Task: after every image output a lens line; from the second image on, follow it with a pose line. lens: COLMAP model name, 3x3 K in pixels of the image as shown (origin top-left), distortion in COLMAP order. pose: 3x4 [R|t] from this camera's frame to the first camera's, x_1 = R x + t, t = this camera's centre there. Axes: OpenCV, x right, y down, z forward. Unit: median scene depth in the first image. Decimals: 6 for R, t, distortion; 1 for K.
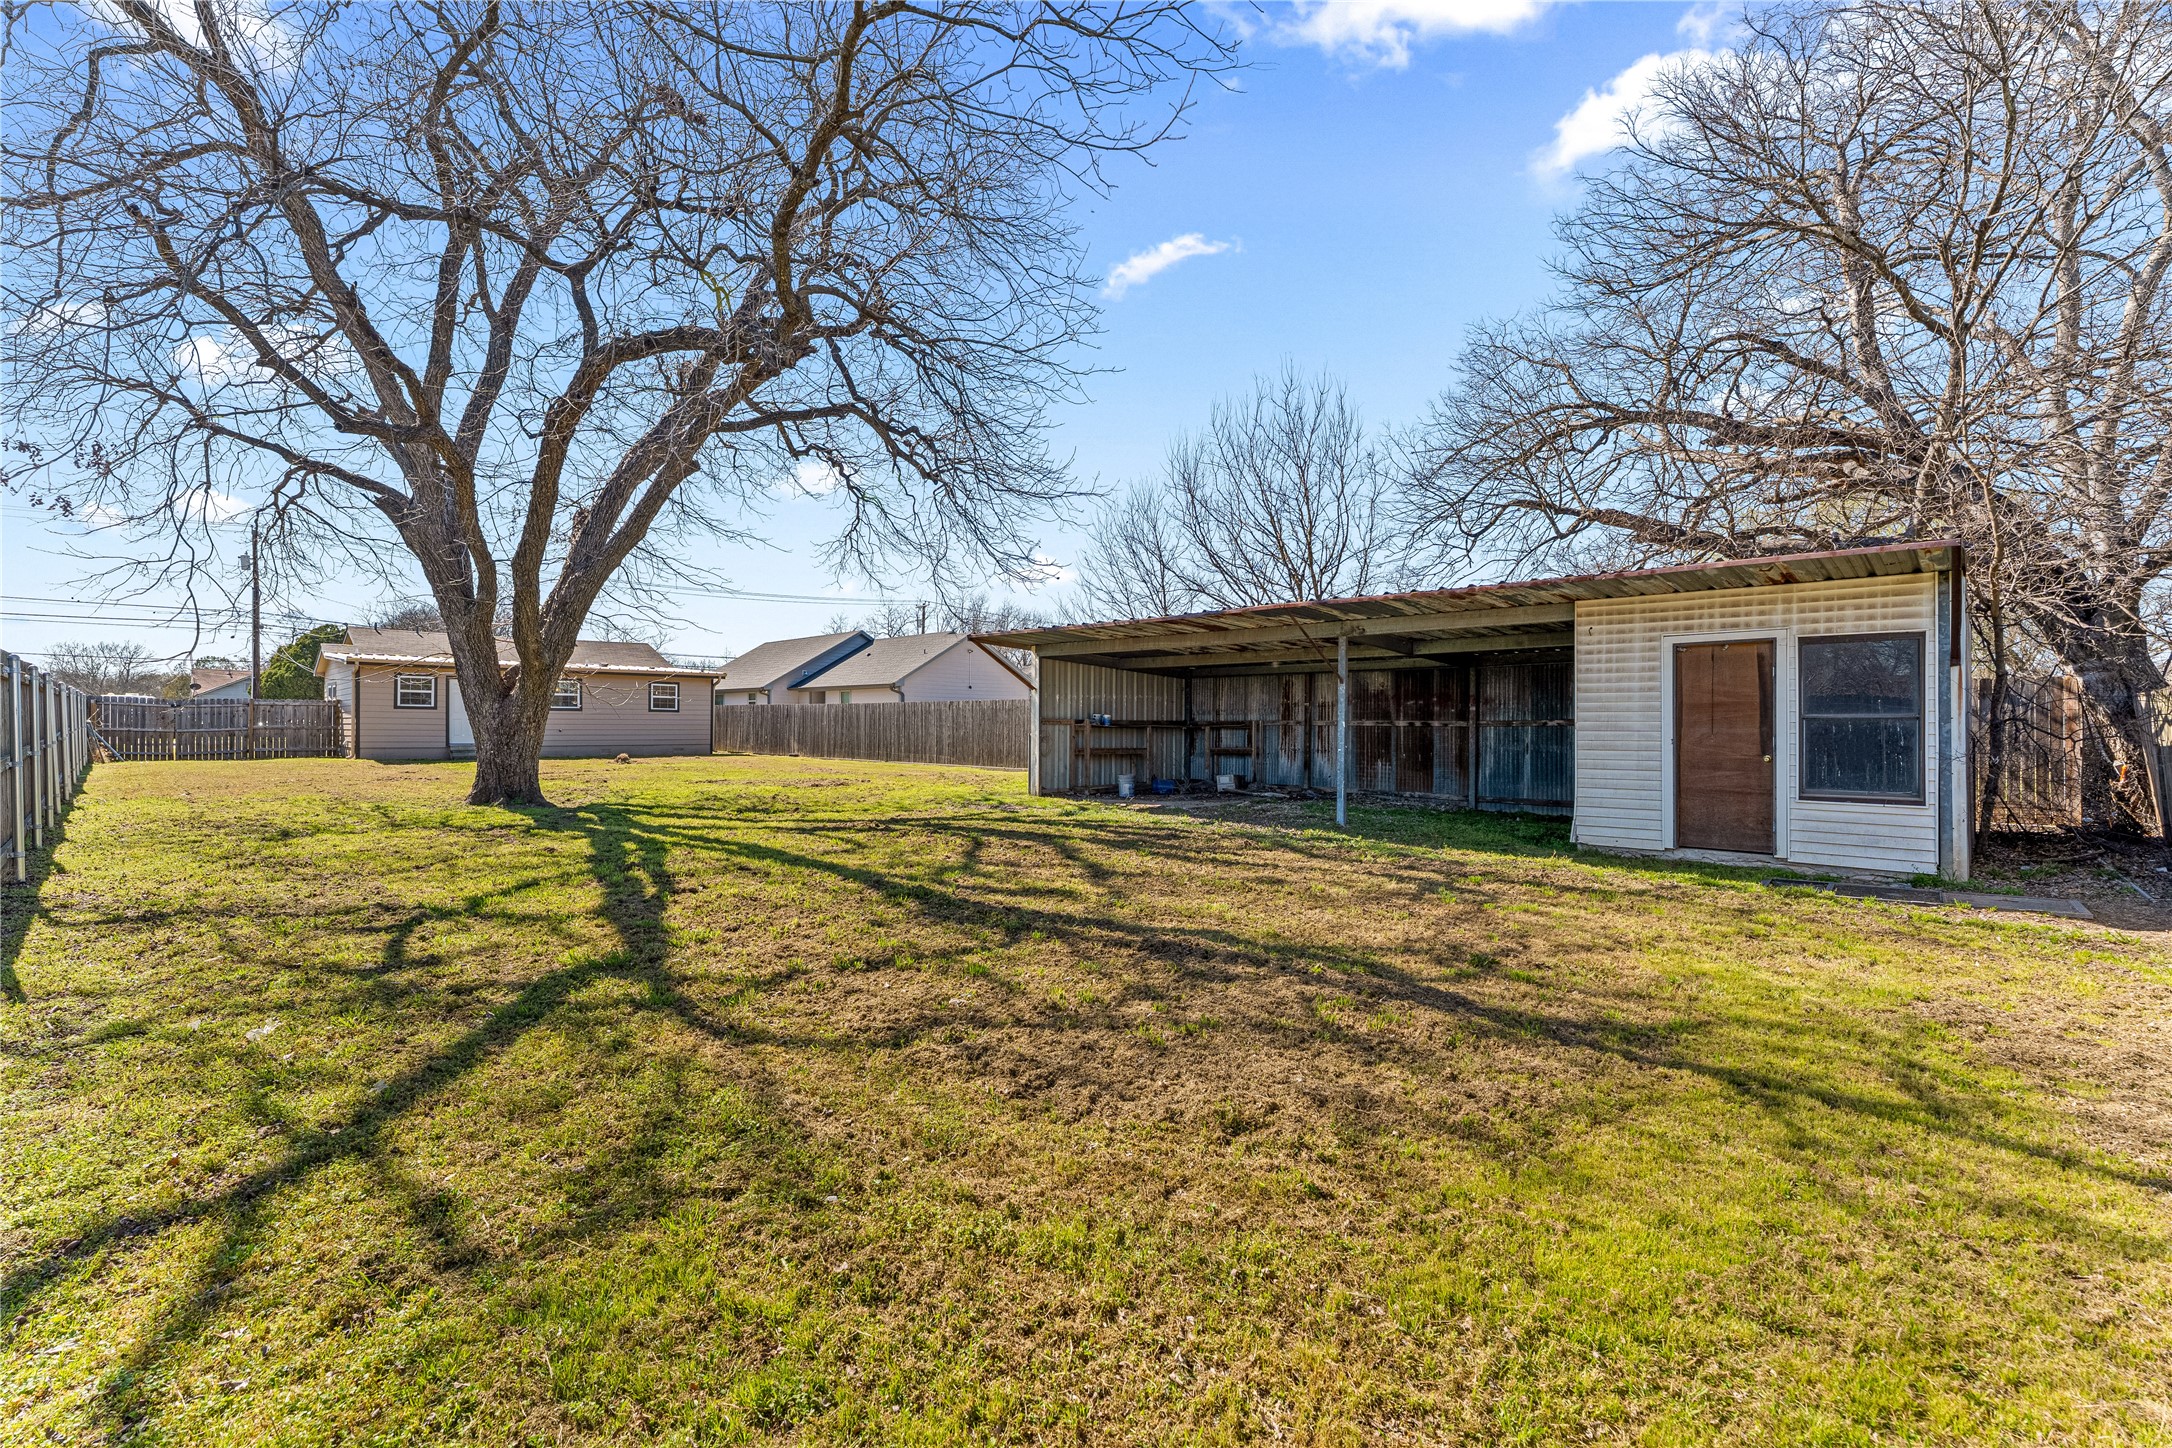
lens RADIAL K [[945.8, 0, 1070.5], [0, 945.8, 725.1], [0, 0, 1]] dist [0.000309, 0.000104]
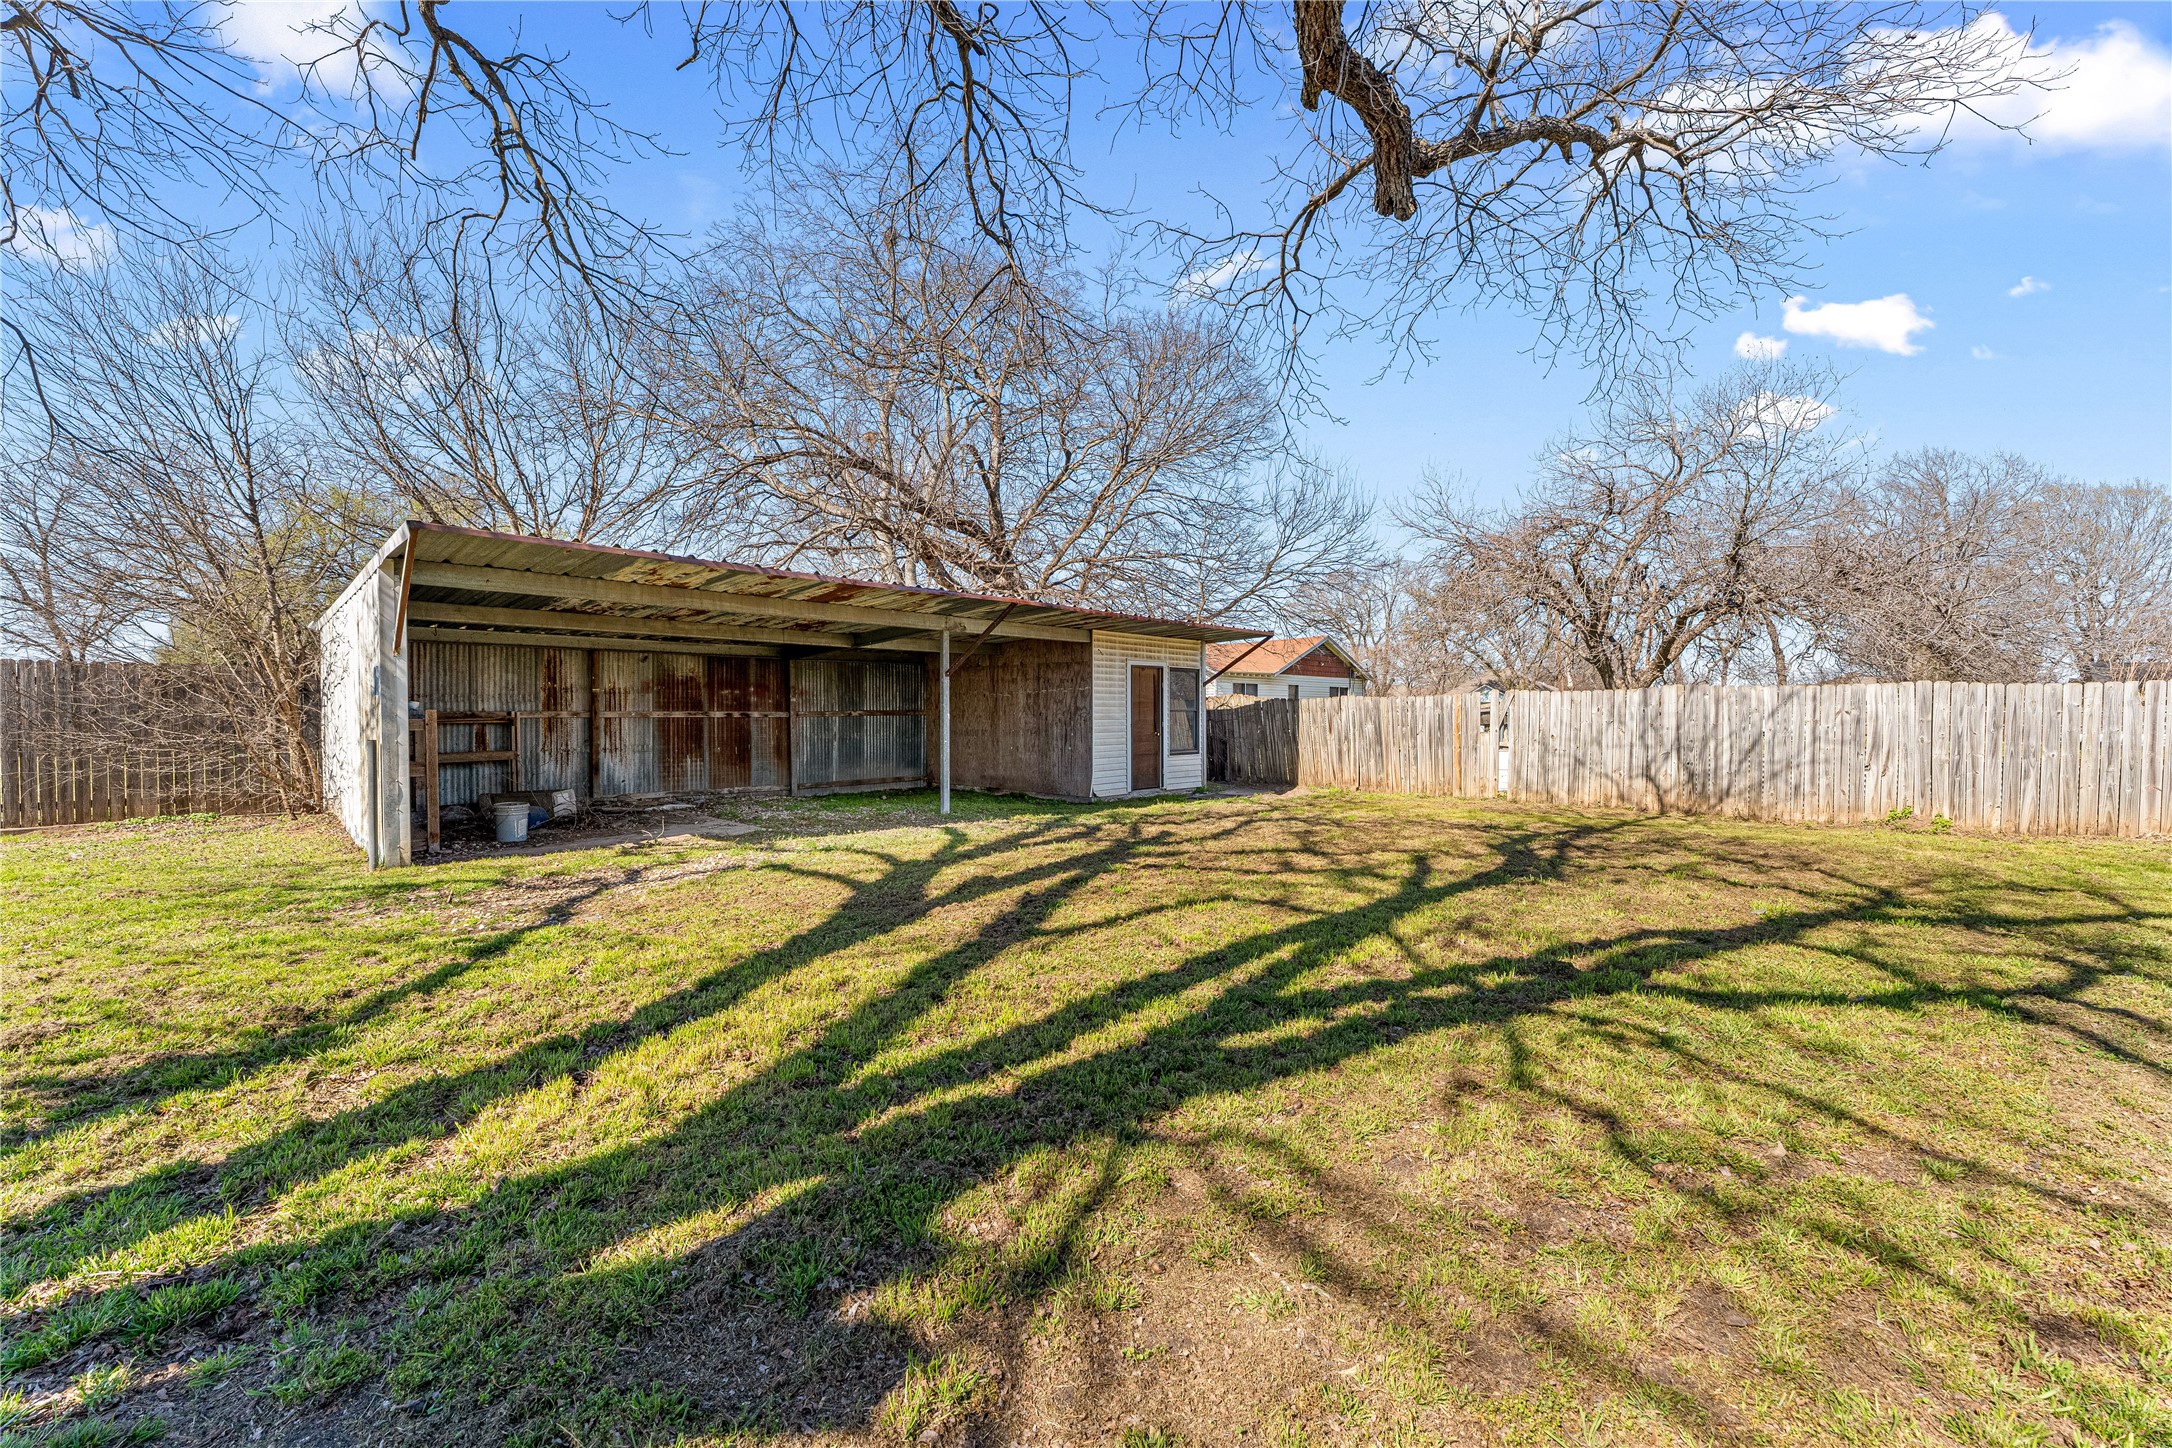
lens RADIAL K [[869.3, 0, 1086.0], [0, 869.3, 724.0], [0, 0, 1]] dist [0.001153, 0.000202]
pose [[-0.028579, -0.017167, 0.999444, -0.829534], [0.001437, 0.999851, 0.017215, -0.010520], [-0.999590, 0.001928, -0.028550, 1.095161]]
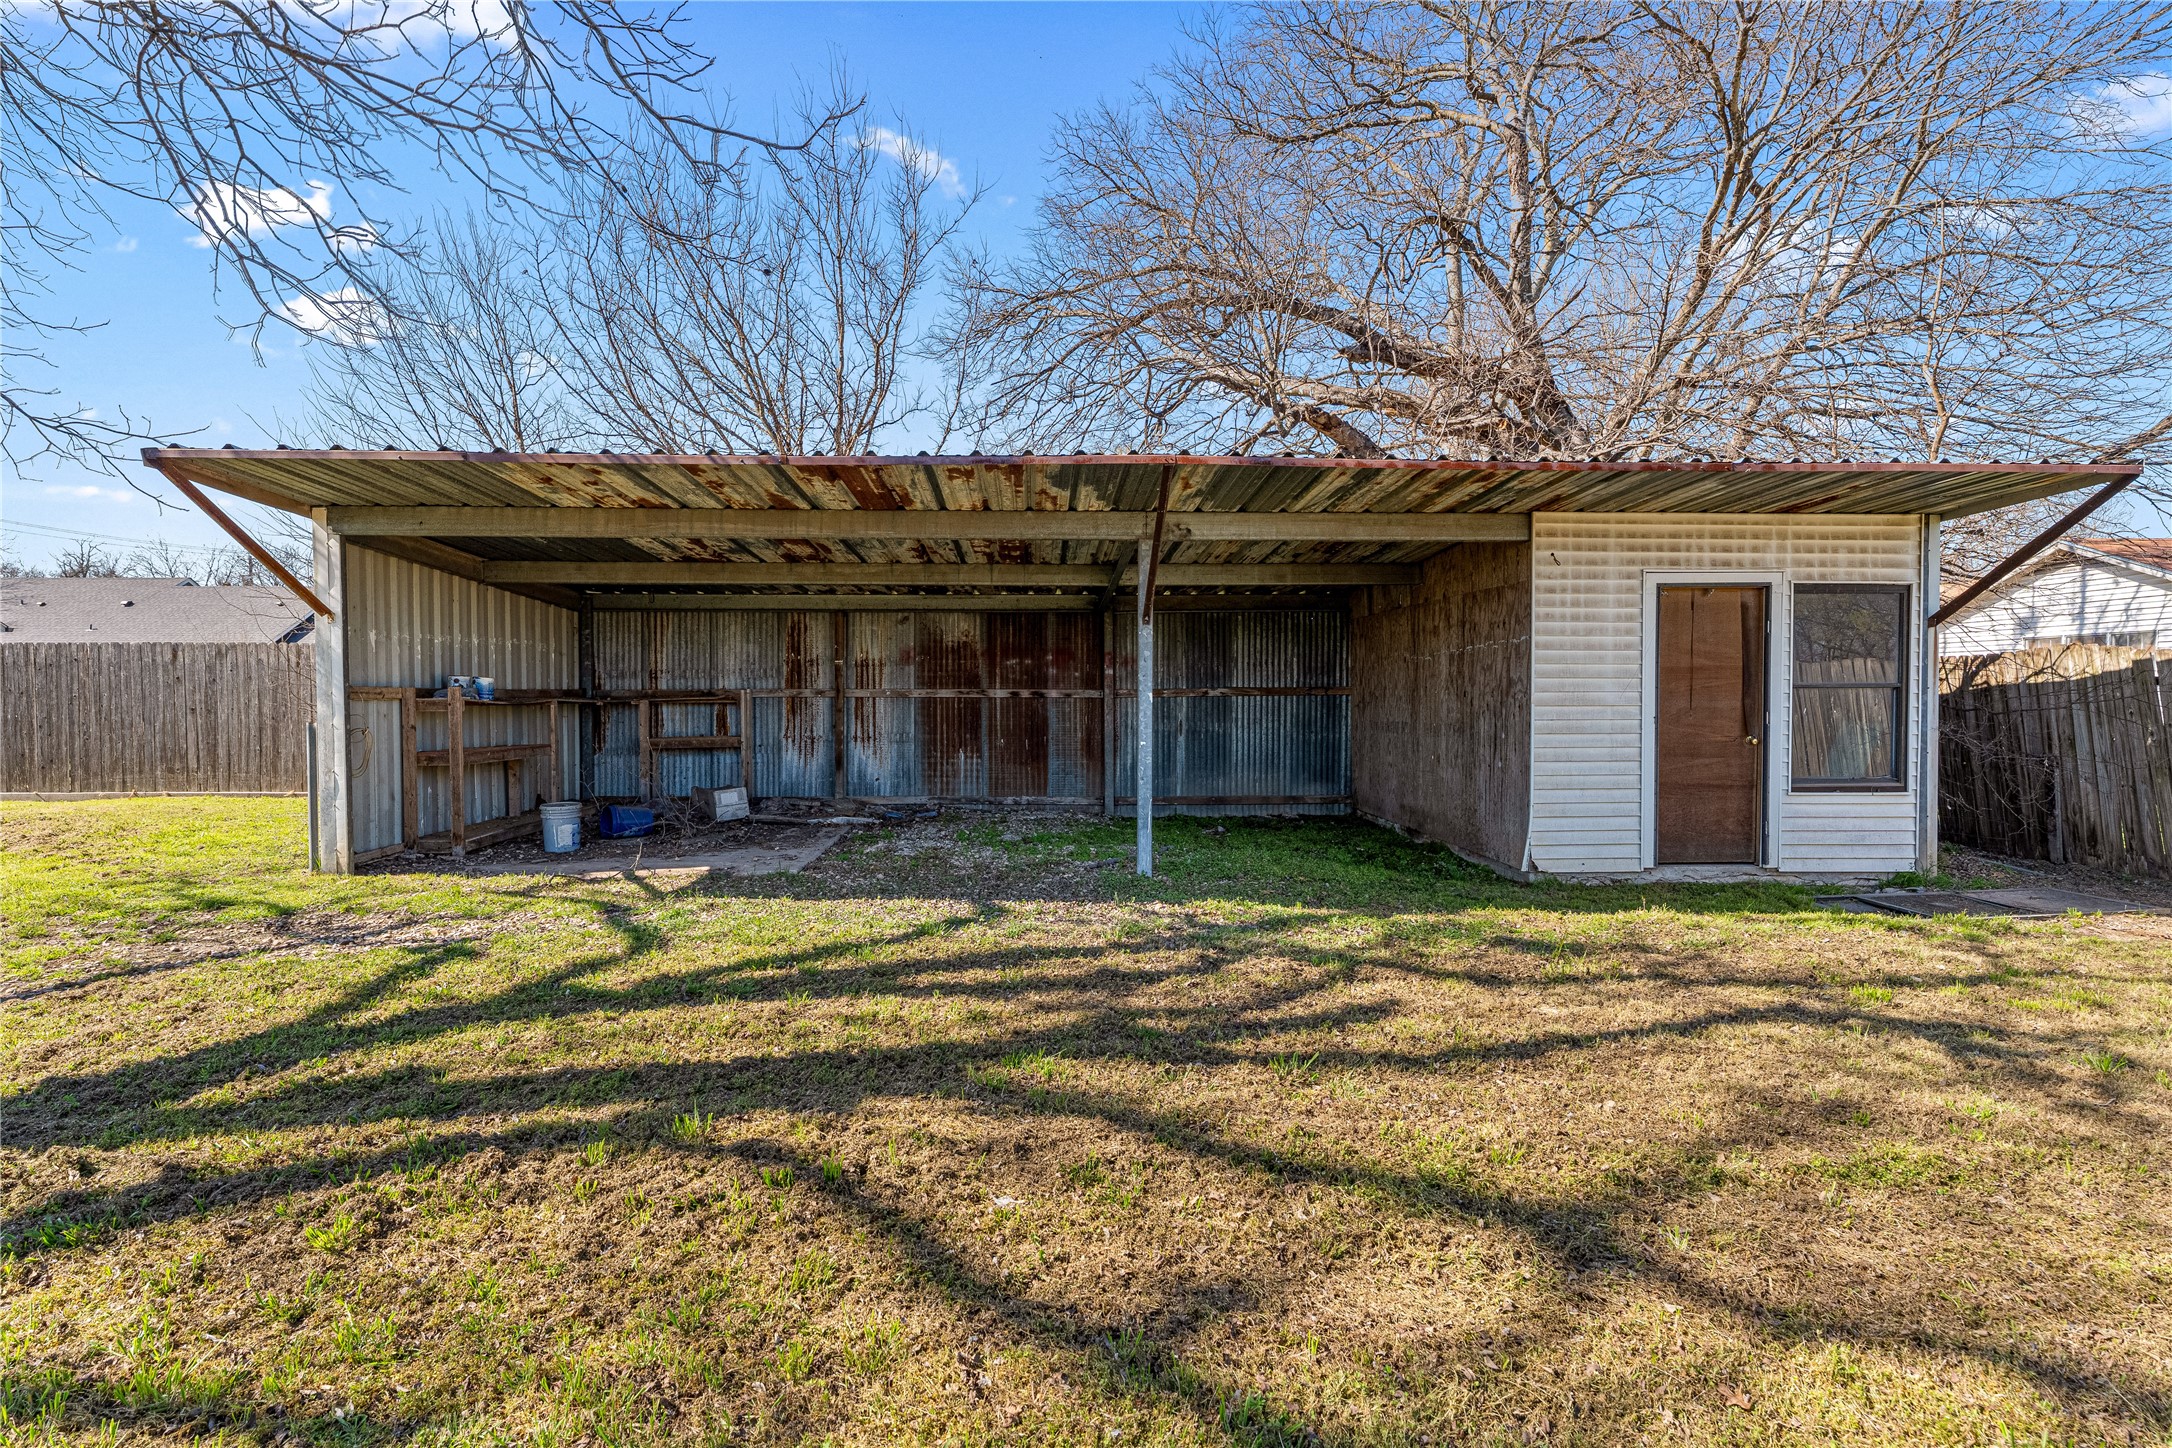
lens RADIAL K [[1063.2, 0, 1062.7], [0, 1063.2, 719.1], [0, 0, 1]] dist [0.000353, -0.000089]
pose [[0.690052, -0.023204, 0.723388, -0.254857], [0.003774, 0.999588, 0.028464, -0.007663], [-0.723750, -0.016912, 0.689855, 0.751804]]
